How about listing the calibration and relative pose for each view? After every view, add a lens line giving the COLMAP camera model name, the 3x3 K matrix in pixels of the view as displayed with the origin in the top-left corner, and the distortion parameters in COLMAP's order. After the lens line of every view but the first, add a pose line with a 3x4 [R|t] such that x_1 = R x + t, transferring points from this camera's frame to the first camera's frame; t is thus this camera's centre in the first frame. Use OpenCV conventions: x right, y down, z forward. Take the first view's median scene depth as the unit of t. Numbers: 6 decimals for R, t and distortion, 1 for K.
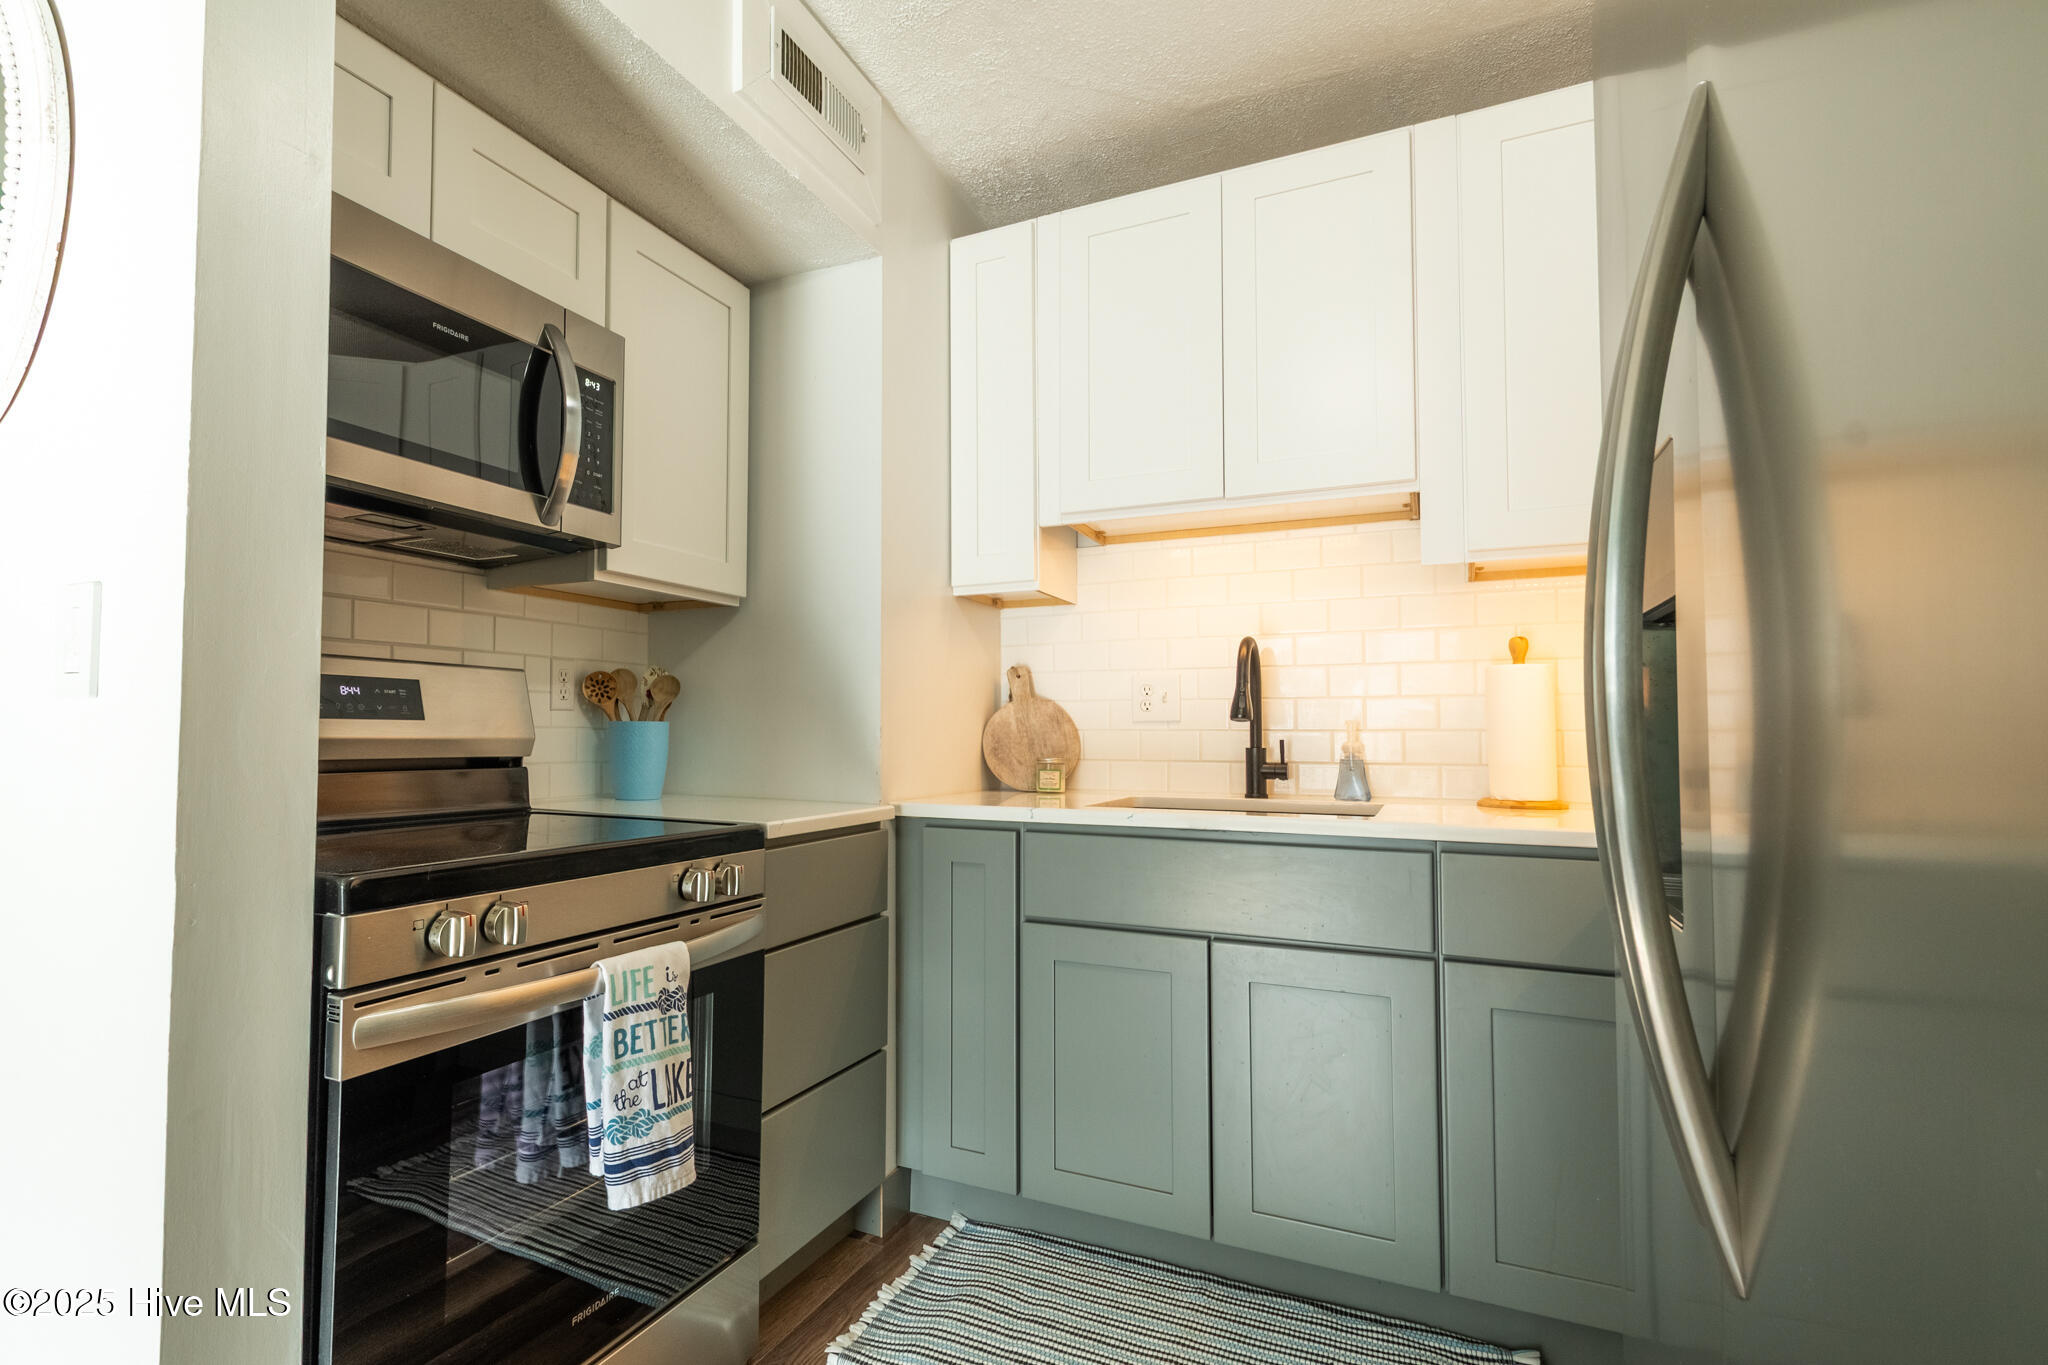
lens RADIAL K [[989.2, 0, 930.6], [0, 989.2, 681.4], [0, 0, 1]] dist [0.005517, -0.001175]
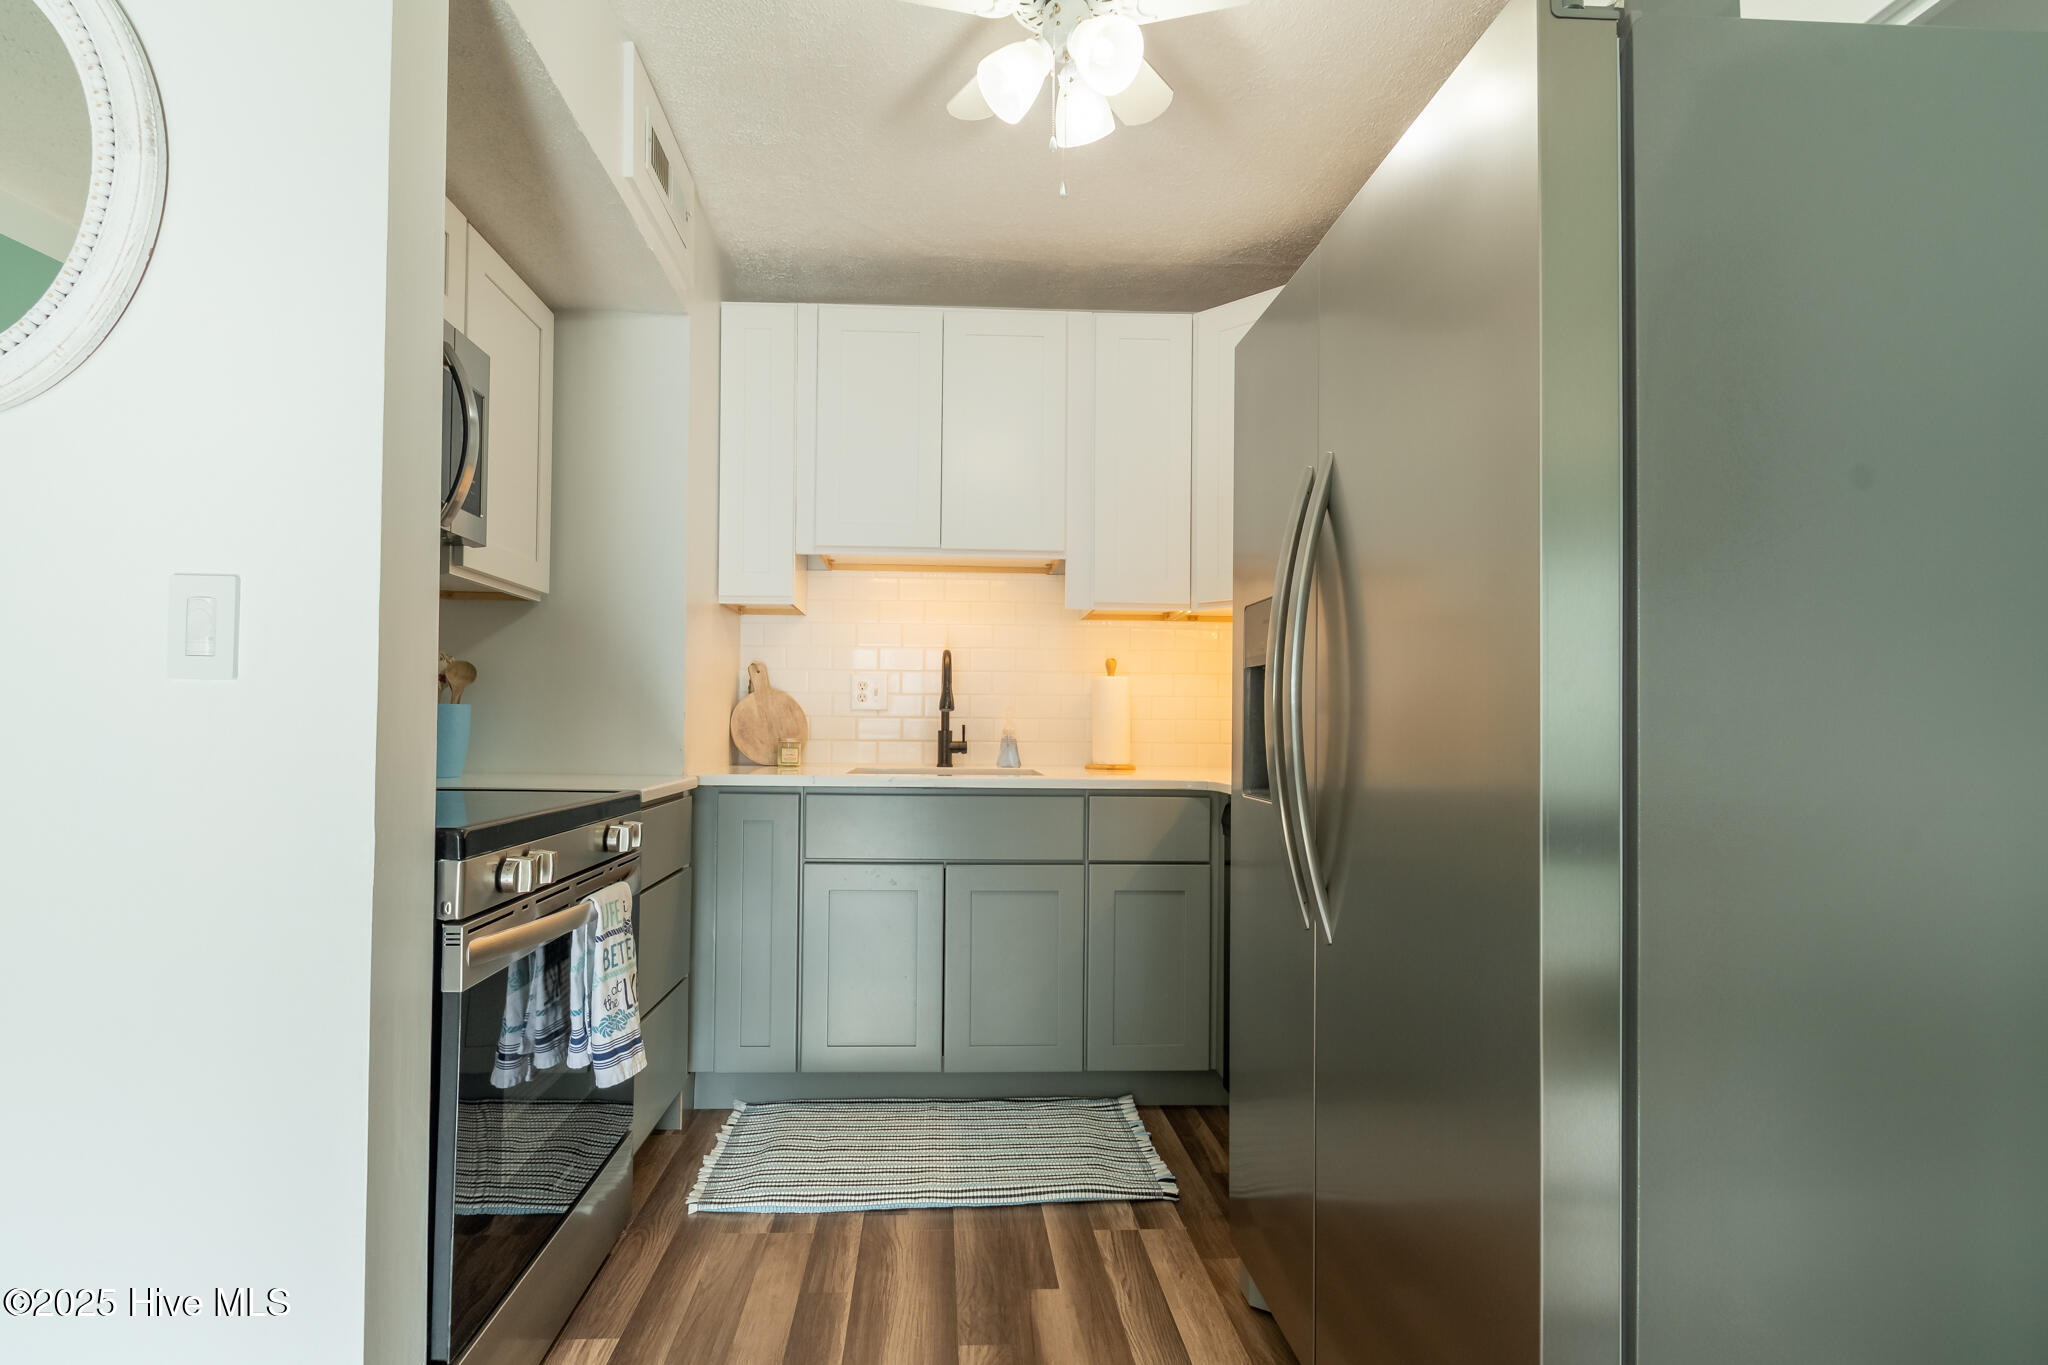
lens RADIAL K [[926.5, 0, 976.6], [0, 926.5, 687.4], [0, 0, 1]] dist [0.004615, -0.000835]
pose [[0.871385, 0.025401, 0.489942, -0.308737], [-0.033891, 0.999390, 0.008464, -0.005675], [-0.489427, -0.023980, 0.871714, -0.163855]]
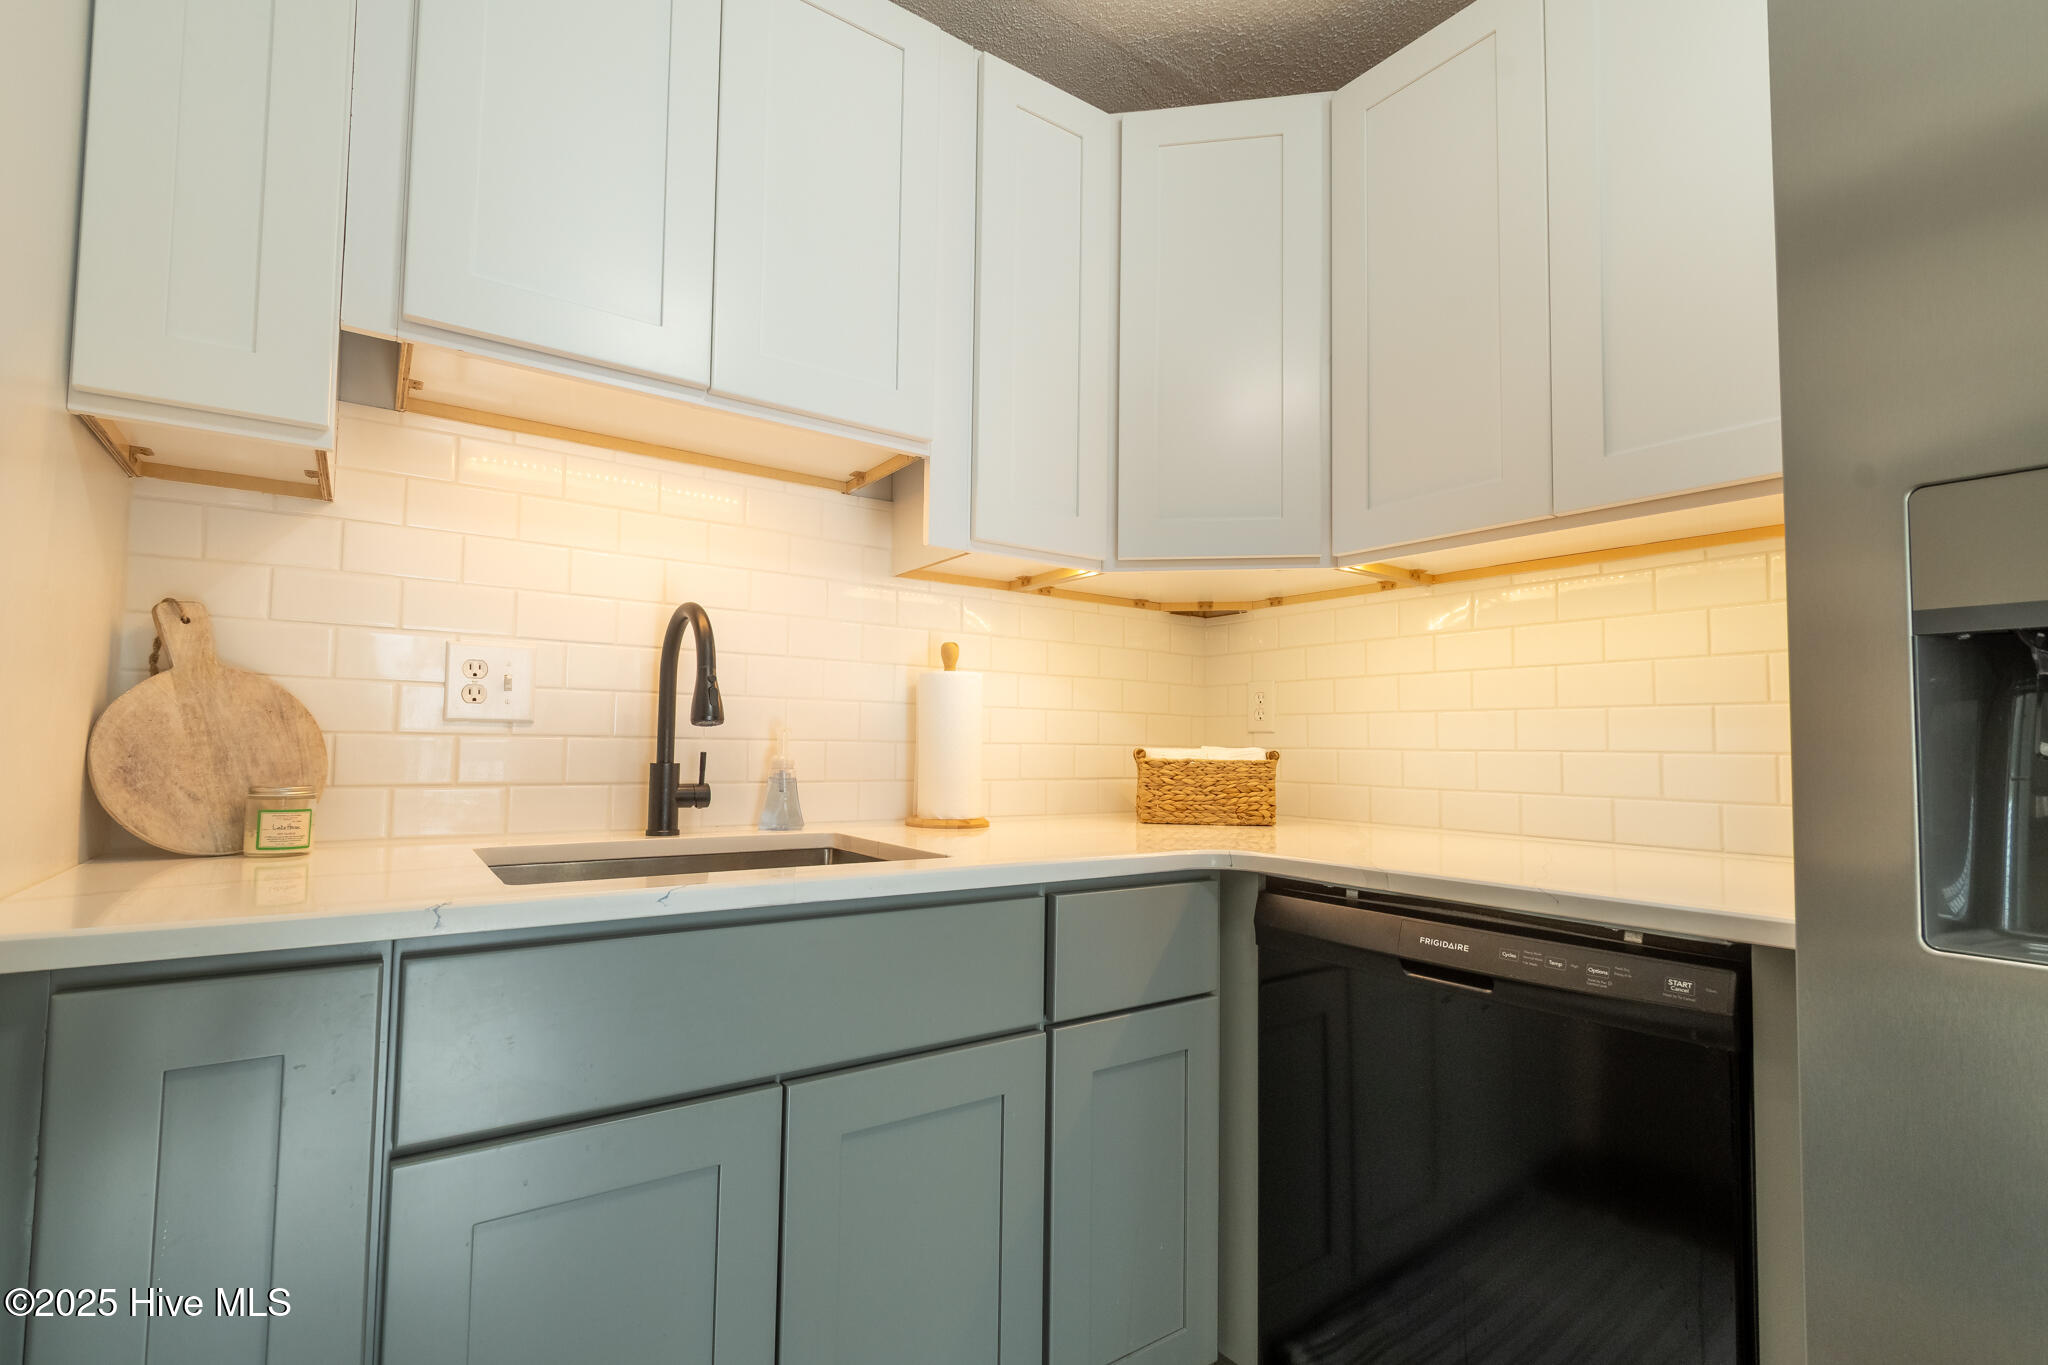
lens RADIAL K [[926.5, 0, 1003.7], [0, 926.5, 691.9], [0, 0, 1]] dist [0.004615, -0.000835]
pose [[0.488015, 0.057832, 0.870917, -0.147375], [-0.056962, 0.997786, -0.034338, 0.030297], [-0.870974, -0.032852, 0.490229, 0.554032]]
